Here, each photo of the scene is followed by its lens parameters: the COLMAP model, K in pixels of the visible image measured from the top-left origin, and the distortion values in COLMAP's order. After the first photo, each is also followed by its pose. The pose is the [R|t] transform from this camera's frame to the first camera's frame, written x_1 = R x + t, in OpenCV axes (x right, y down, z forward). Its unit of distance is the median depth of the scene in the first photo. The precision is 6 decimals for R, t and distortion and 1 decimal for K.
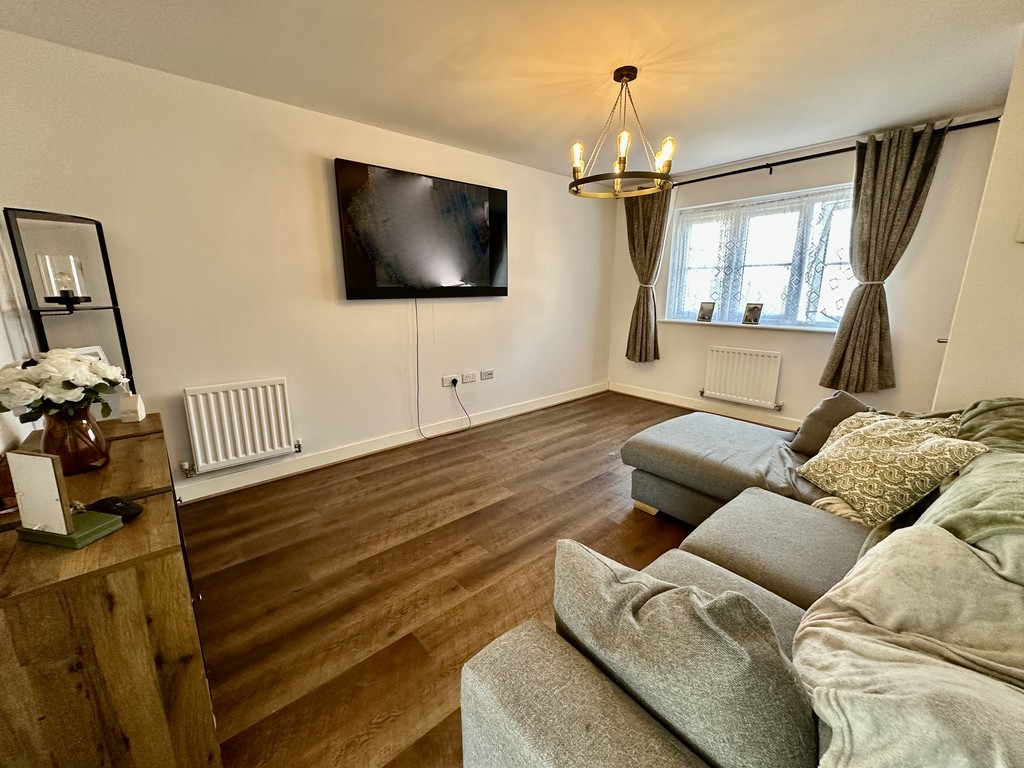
lens RADIAL K [[409.0, 0, 511.1], [0, 409.0, 379.8], [0, 0, 1]] dist [0.000805, 0.000273]
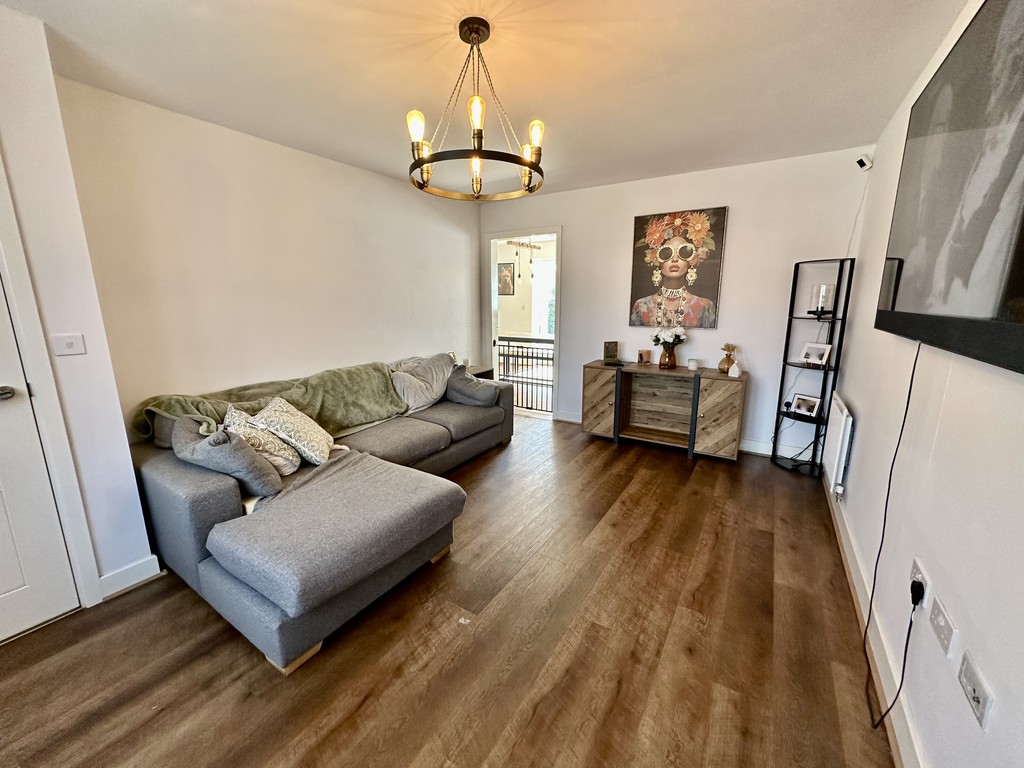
lens RADIAL K [[409.0, 0, 511.1], [0, 409.0, 379.8], [0, 0, 1]] dist [0.000805, 0.000273]
pose [[-0.958386, 0.059879, -0.279125, 0.385500], [-0.058320, 0.916067, 0.396762, -0.386993], [0.279455, 0.396530, -0.874454, 1.615981]]
